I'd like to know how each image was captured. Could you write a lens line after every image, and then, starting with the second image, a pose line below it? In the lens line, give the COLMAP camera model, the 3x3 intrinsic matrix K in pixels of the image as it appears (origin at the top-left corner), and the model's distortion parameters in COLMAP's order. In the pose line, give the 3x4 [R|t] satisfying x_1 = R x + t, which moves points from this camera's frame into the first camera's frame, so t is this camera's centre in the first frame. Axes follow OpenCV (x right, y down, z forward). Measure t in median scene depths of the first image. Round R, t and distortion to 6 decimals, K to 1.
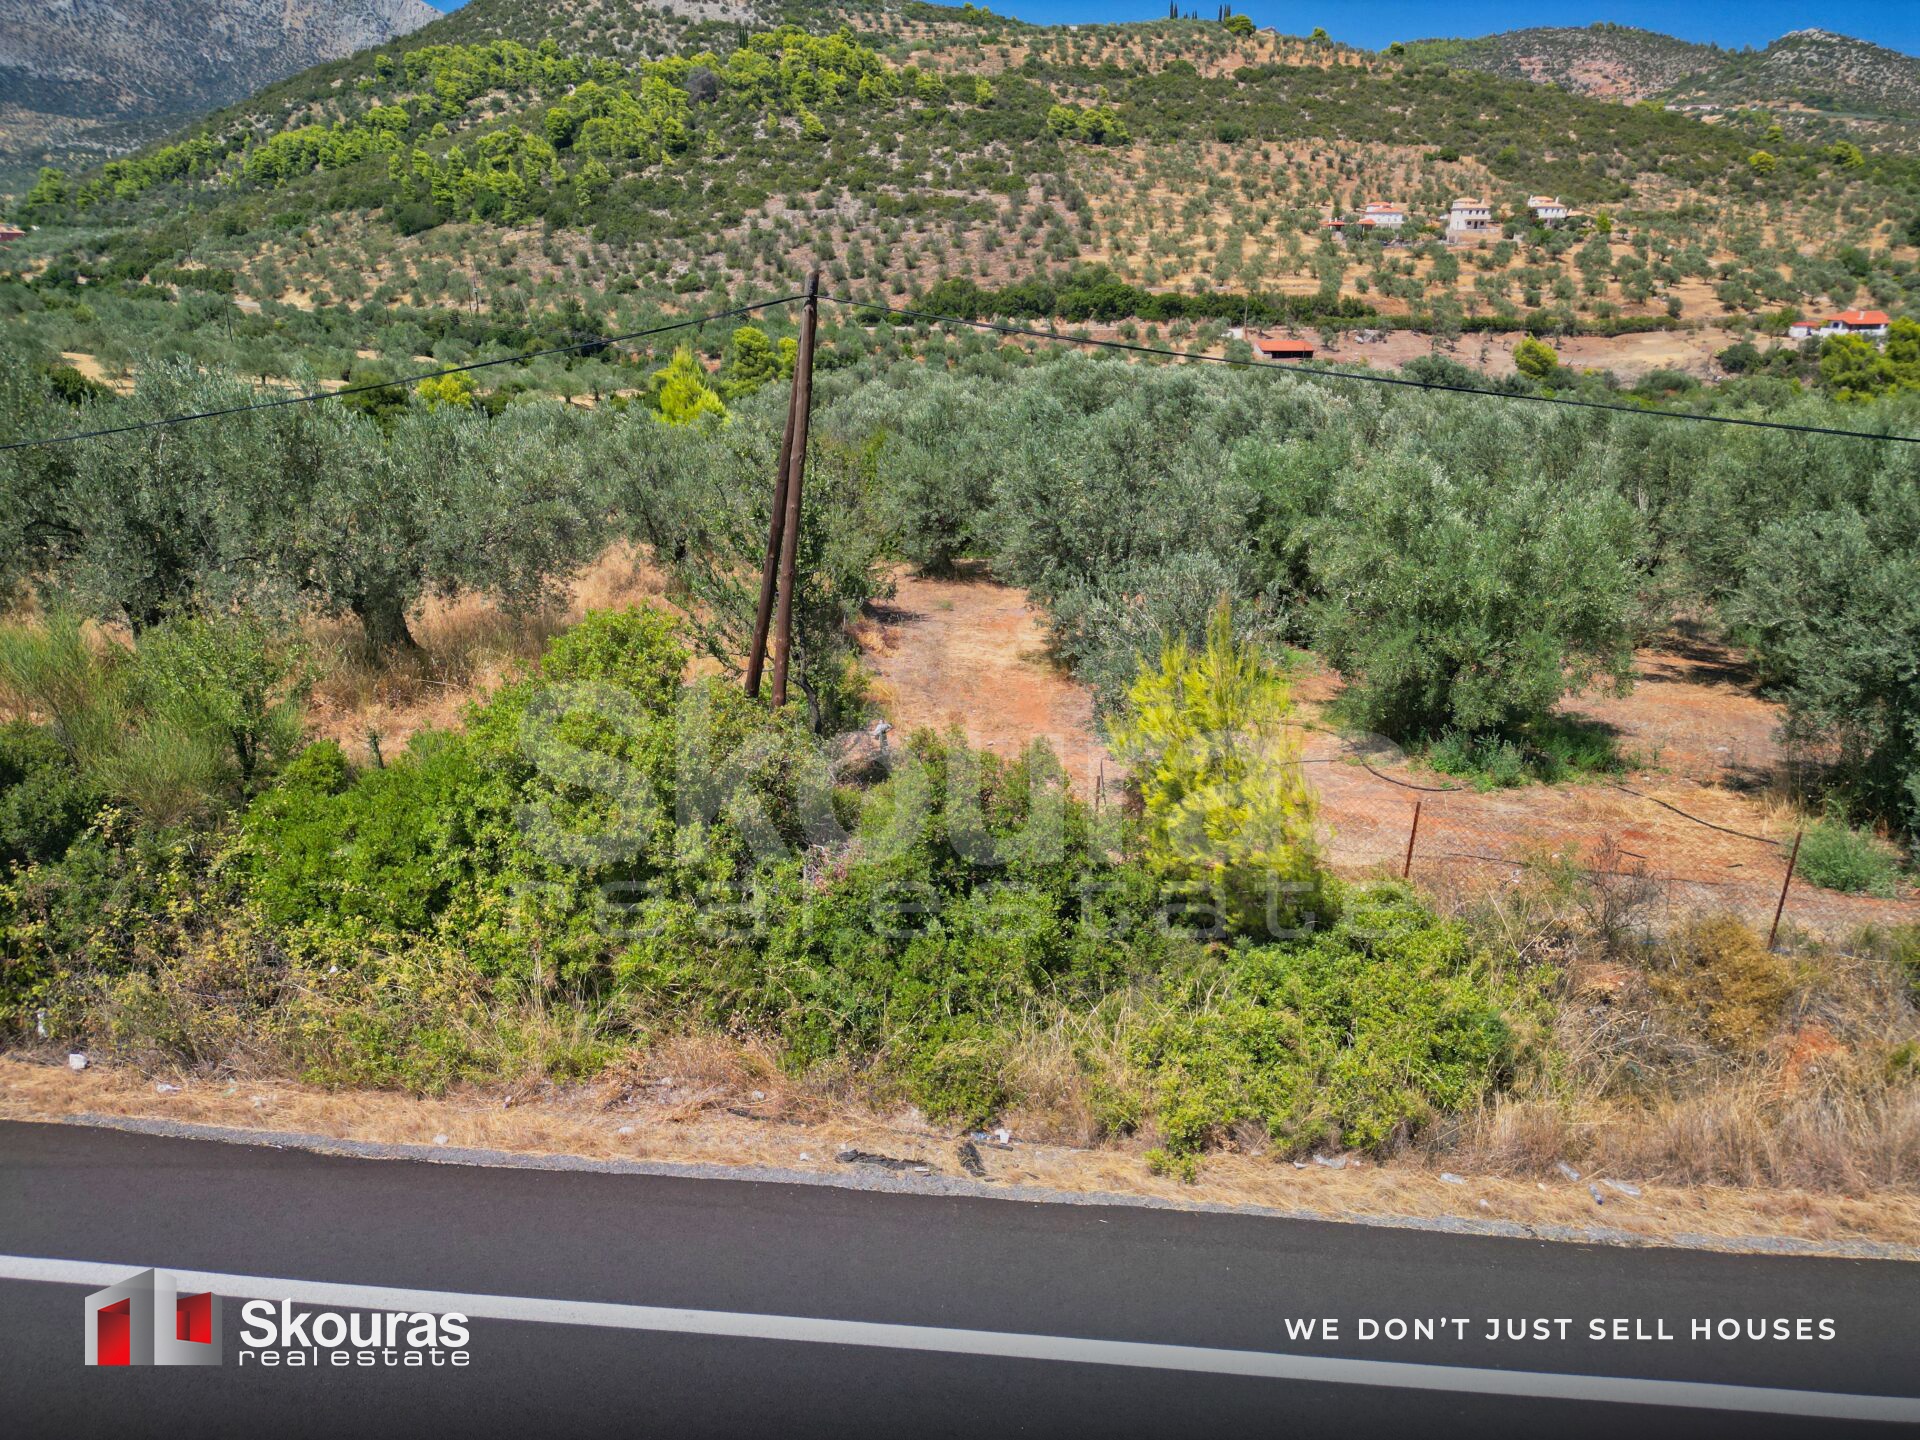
lens RADIAL K [[1349.7, 0, 950.7], [0, 1349.7, 725.6], [0, 0, 1]] dist [0.047852, -0.030487]
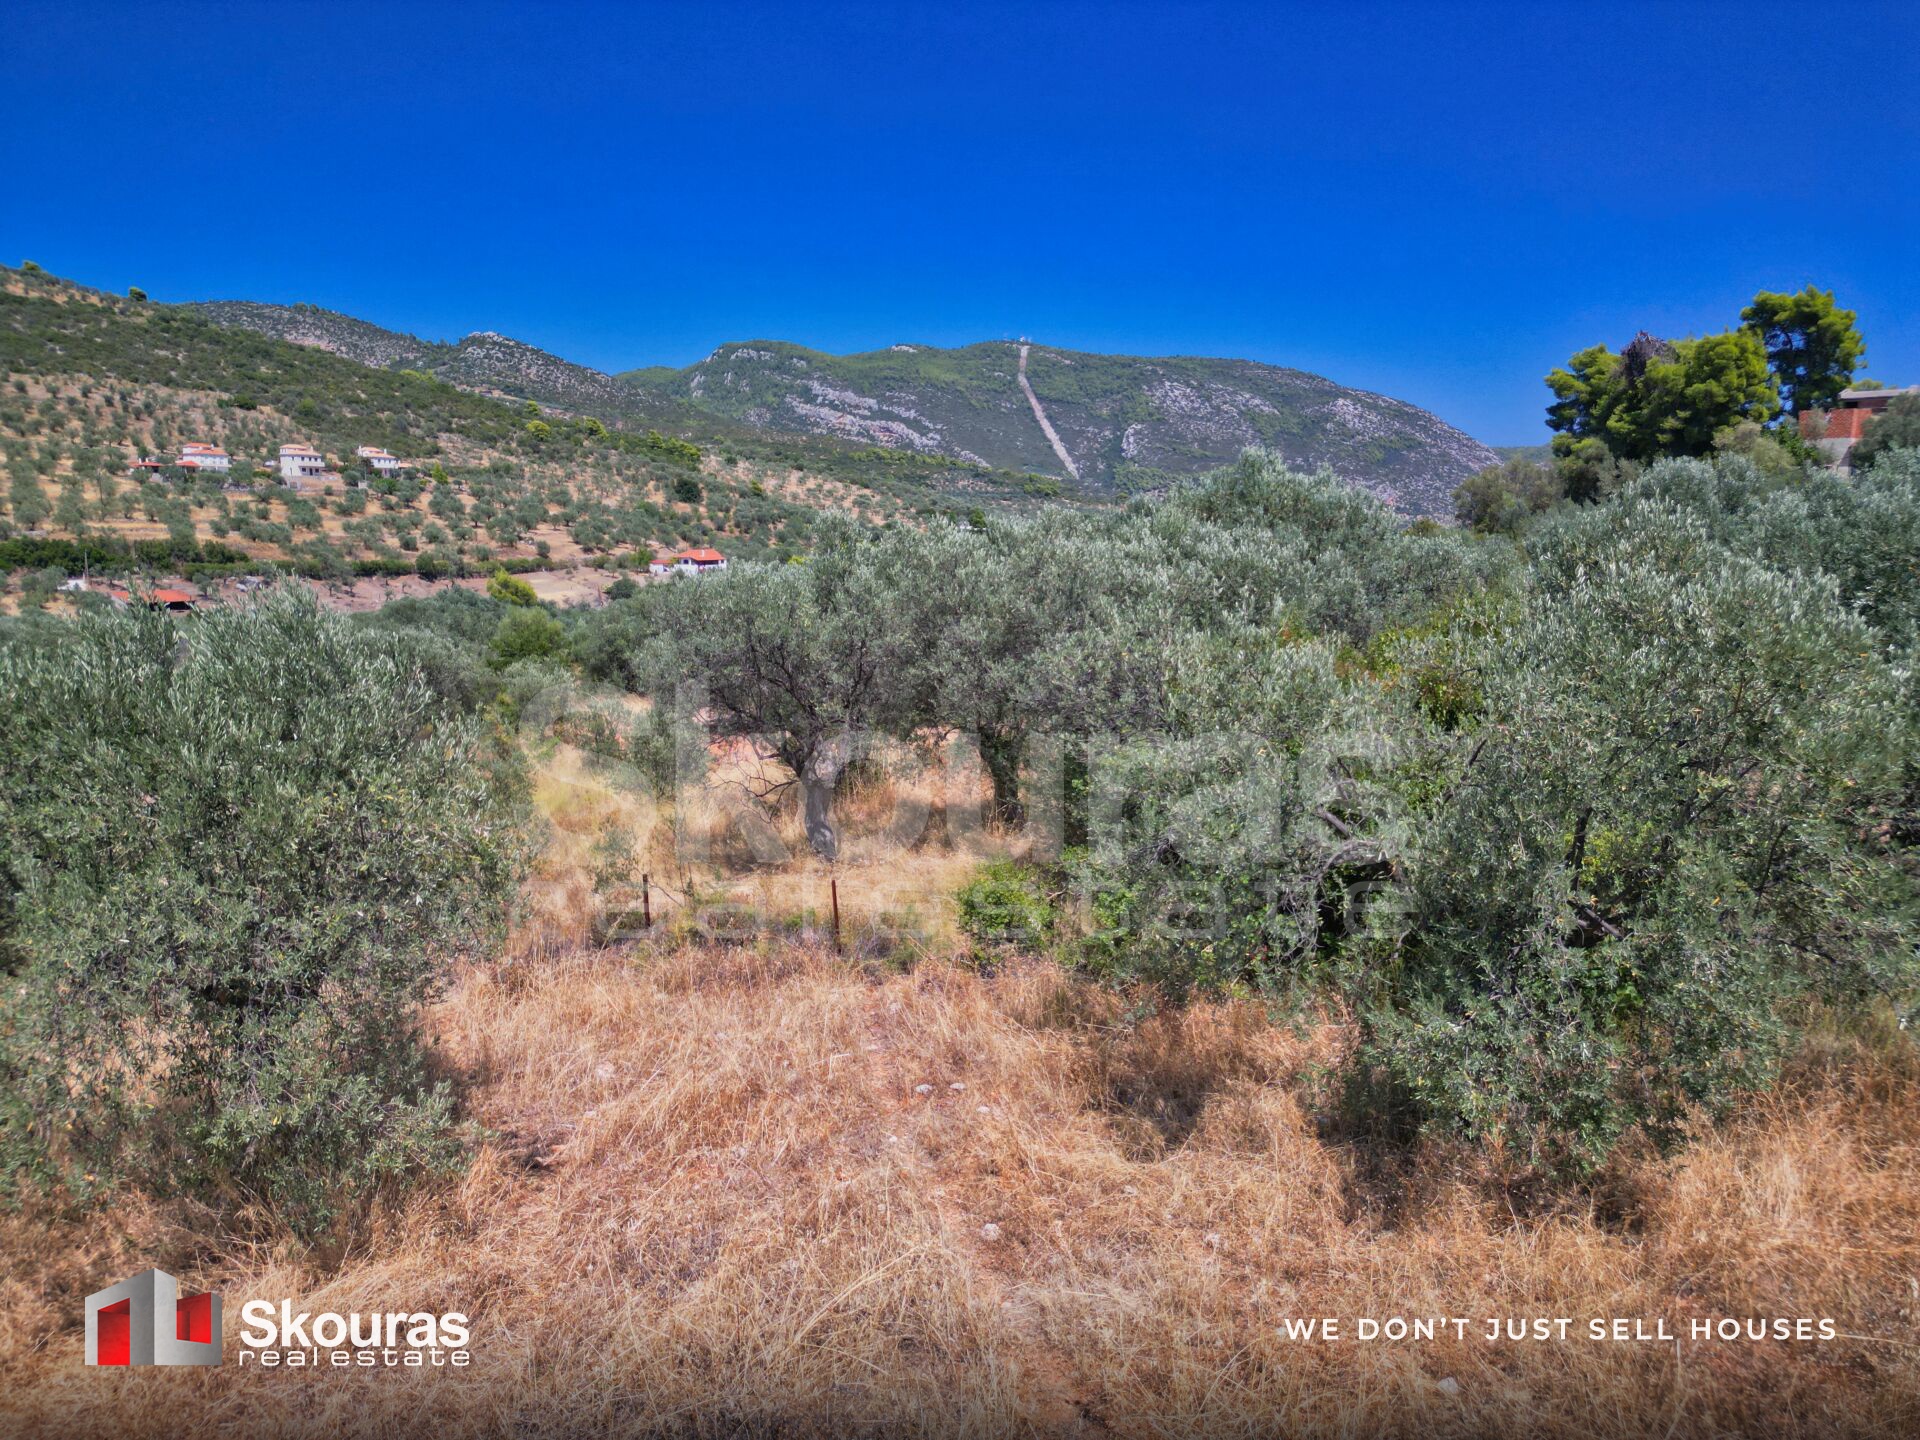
lens RADIAL K [[1344.2, 0, 951.7], [0, 1344.2, 719.6], [0, 0, 1]] dist [0.077949, -0.075685]
pose [[0.663034, -0.112381, 0.740106, -0.047988], [0.245579, 0.966606, -0.073232, -0.021983], [-0.707161, 0.230310, 0.668491, 0.095591]]
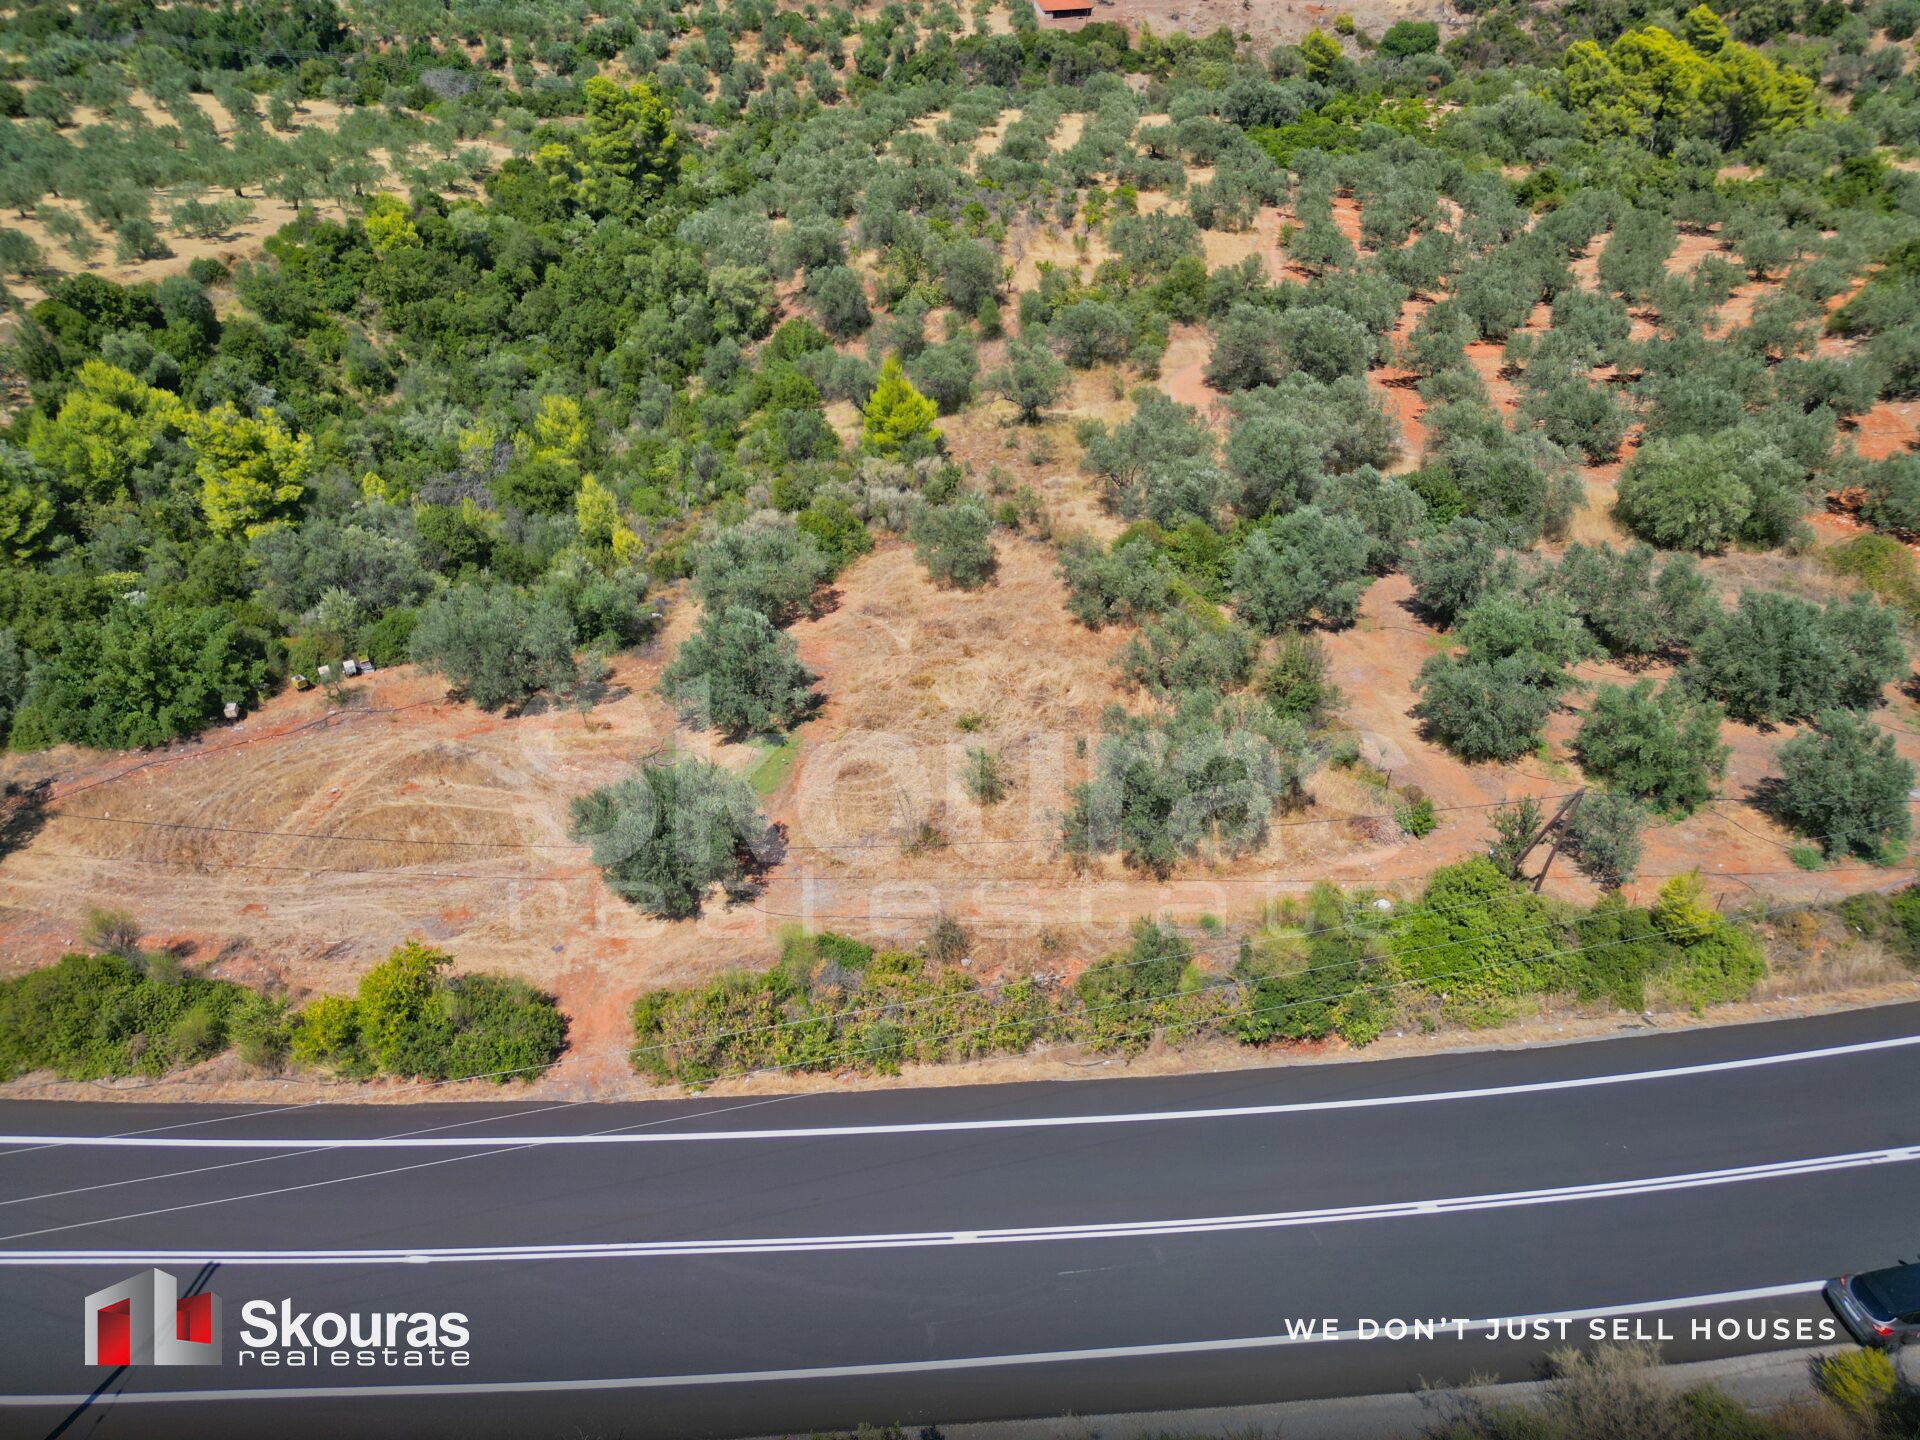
lens RADIAL K [[1344.2, 0, 951.7], [0, 1344.2, 719.6], [0, 0, 1]] dist [0.077949, -0.075685]
pose [[0.973723, -0.144545, 0.175982, -0.074444], [0.090720, 0.954989, 0.282428, -0.054281], [-0.208885, -0.259042, 0.943008, -0.062074]]
